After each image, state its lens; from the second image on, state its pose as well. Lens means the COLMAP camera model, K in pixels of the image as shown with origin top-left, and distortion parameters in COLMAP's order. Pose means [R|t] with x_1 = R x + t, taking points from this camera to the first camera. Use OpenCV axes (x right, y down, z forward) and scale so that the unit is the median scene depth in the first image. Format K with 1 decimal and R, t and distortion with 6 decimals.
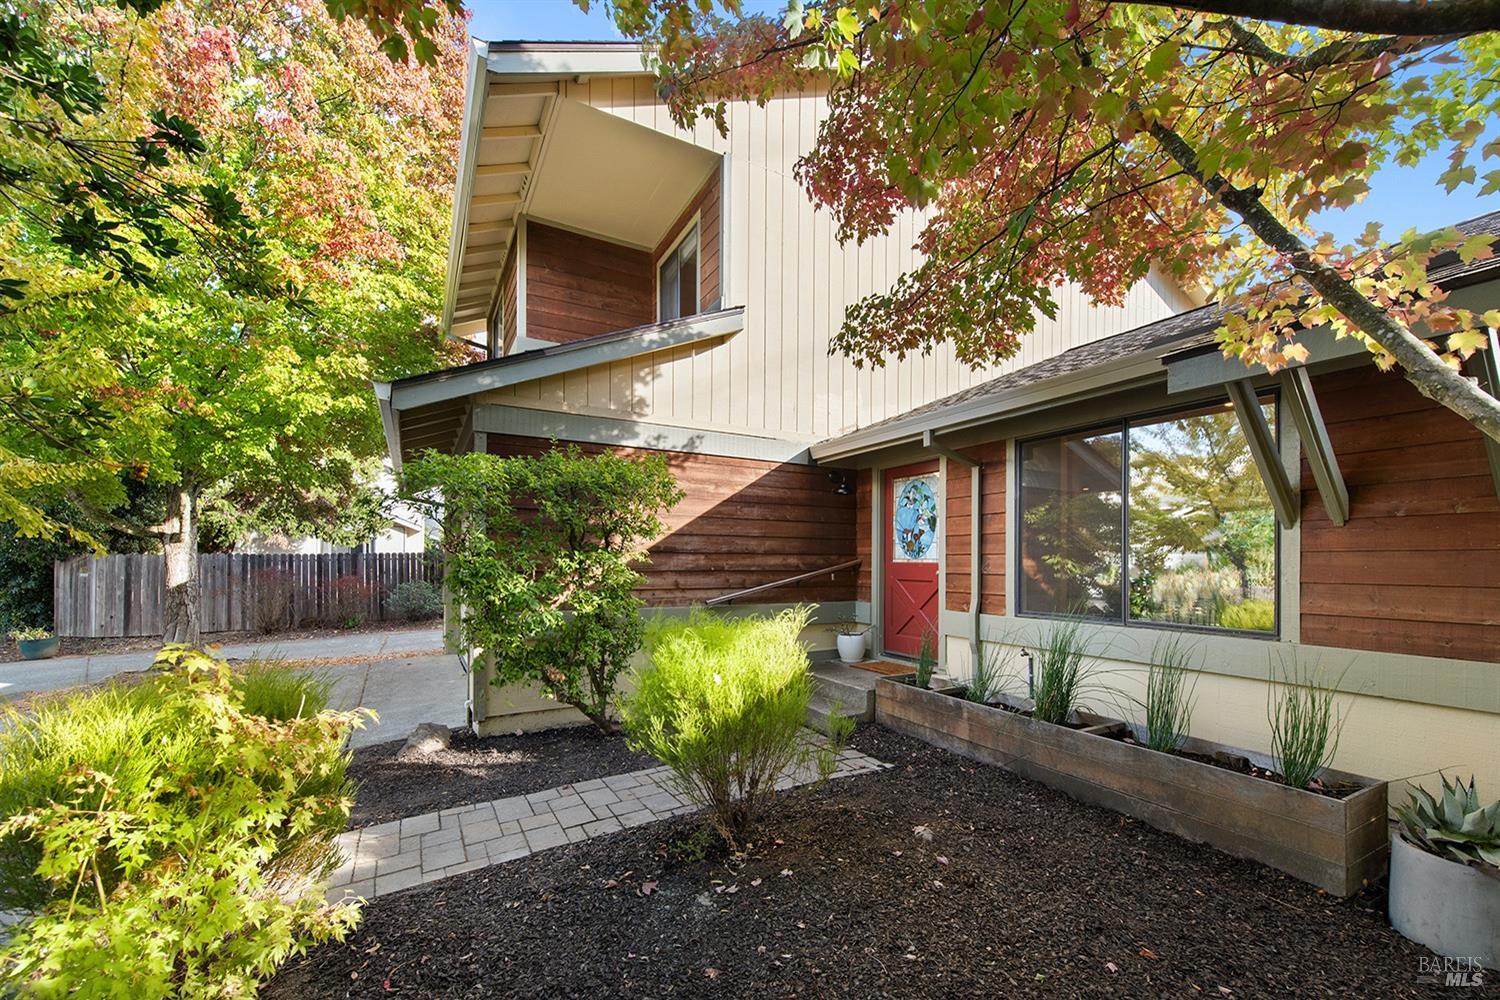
lens RADIAL K [[607.3, 0, 753.1], [0, 607.3, 554.5], [0, 0, 1]] dist [0.001550, 0.000089]
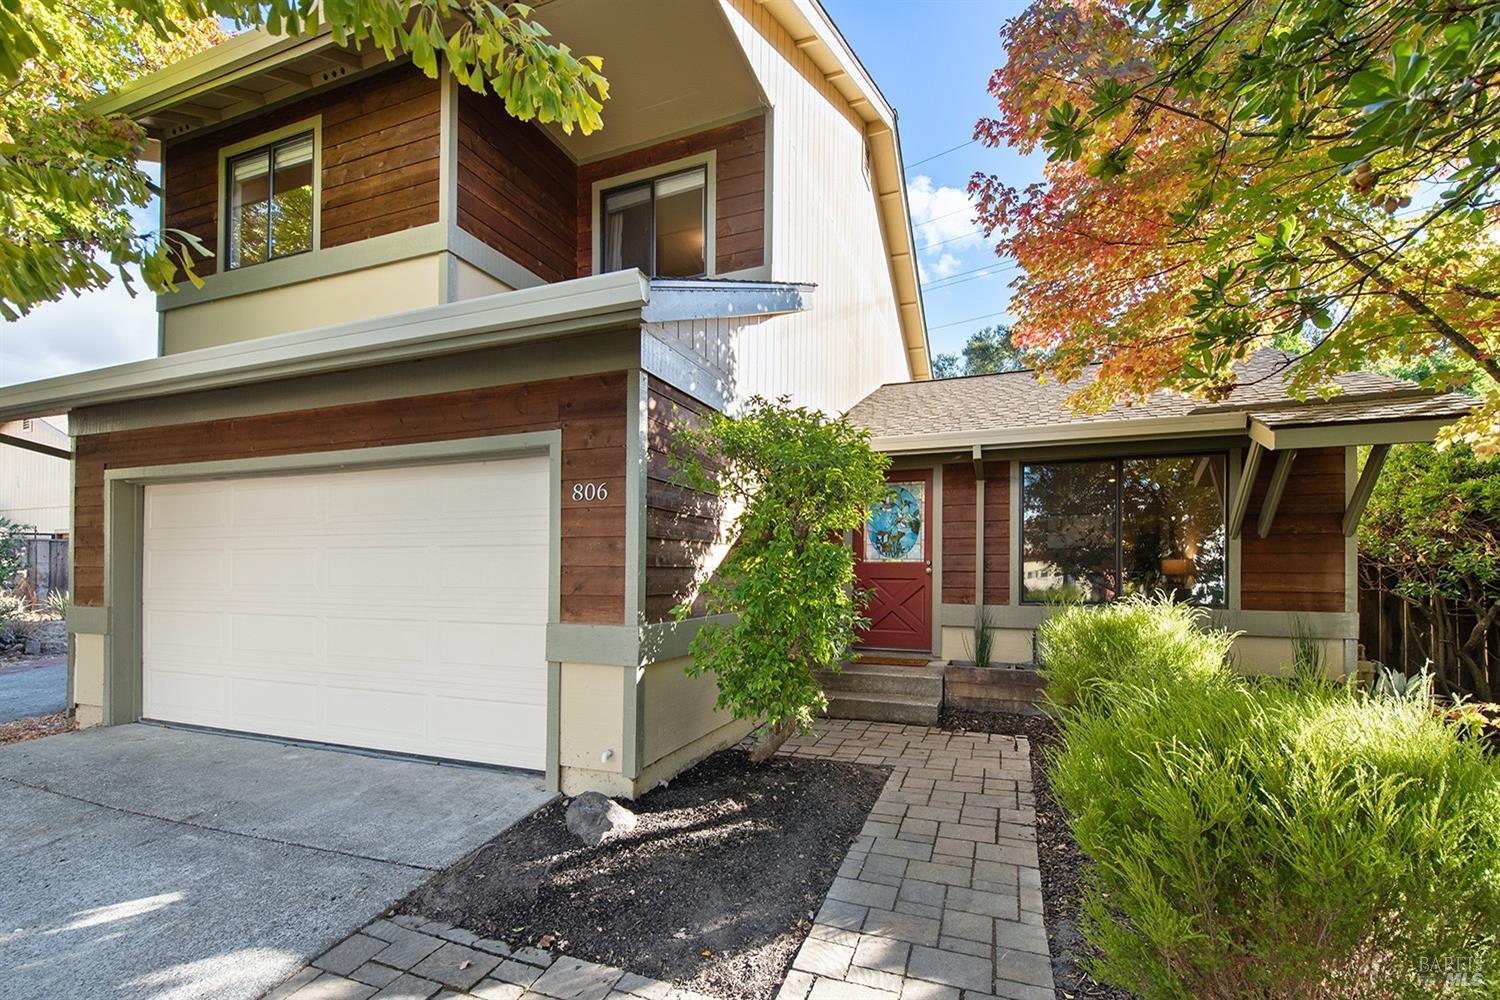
lens RADIAL K [[649.3, 0, 749.7], [0, 649.3, 565.2], [0, 0, 1]] dist [0.010176, -0.000123]
pose [[0.775666, 0.006381, 0.631111, -0.727920], [-0.008151, 0.999967, -0.000092, 0.022965], [-0.631090, -0.005073, 0.775693, 0.288149]]
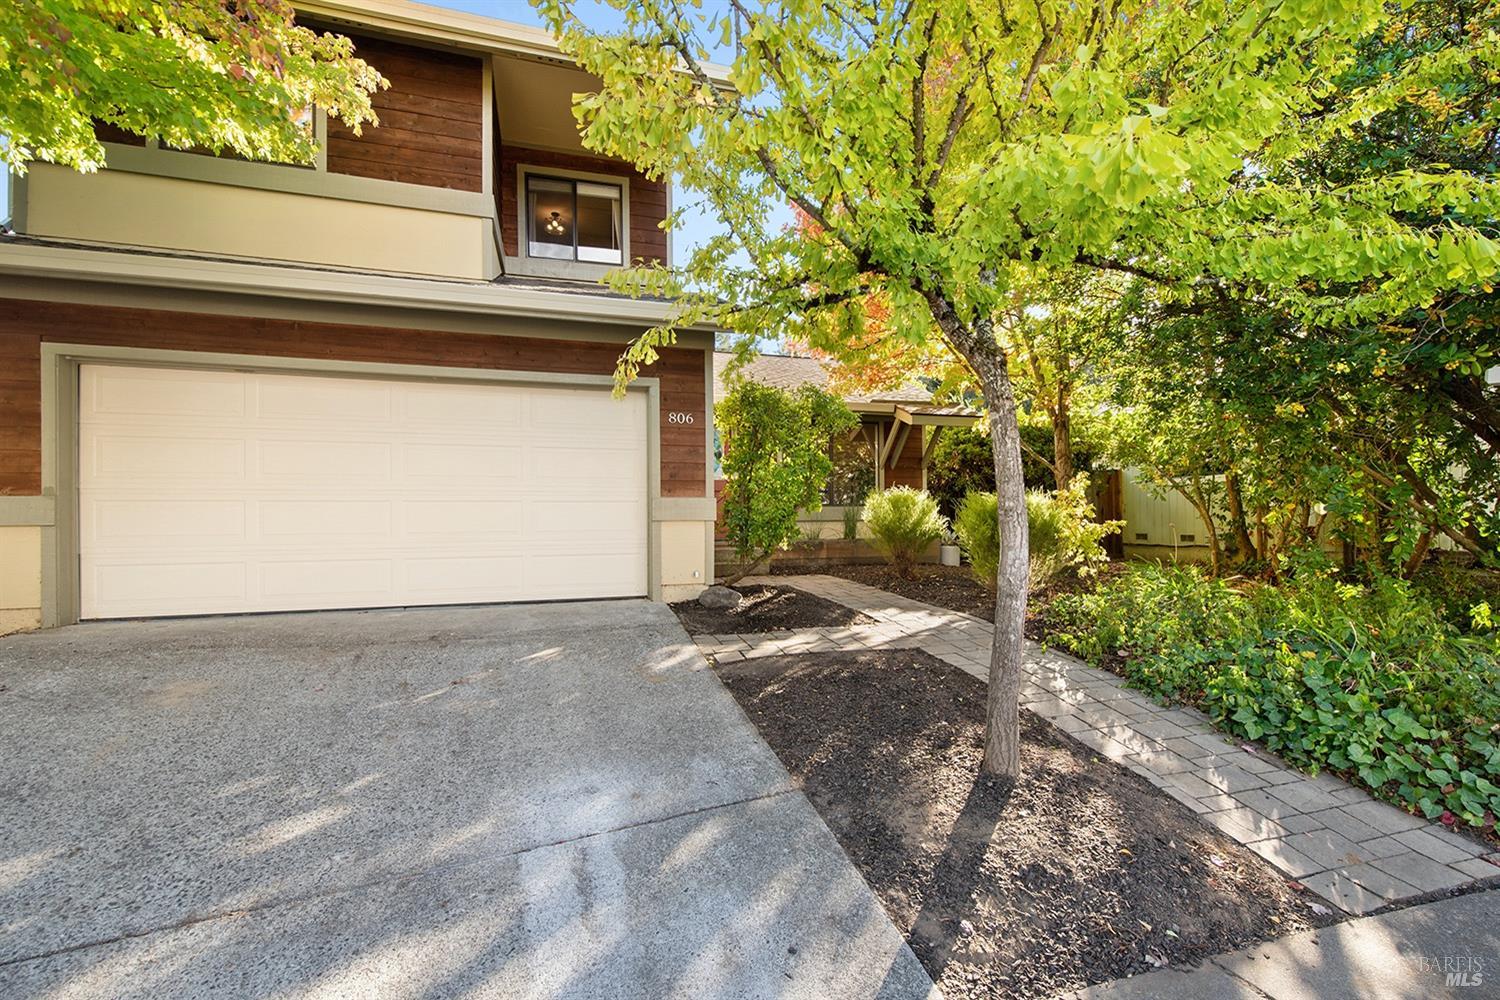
lens RADIAL K [[667.1, 0, 754.1], [0, 667.1, 513.7], [0, 0, 1]] dist [0.001807, 0.000810]
pose [[0.220687, 0.004517, 0.975334, -1.537405], [-0.002729, 0.999988, -0.004014, 0.118938], [-0.975341, -0.001776, 0.220697, 0.540035]]
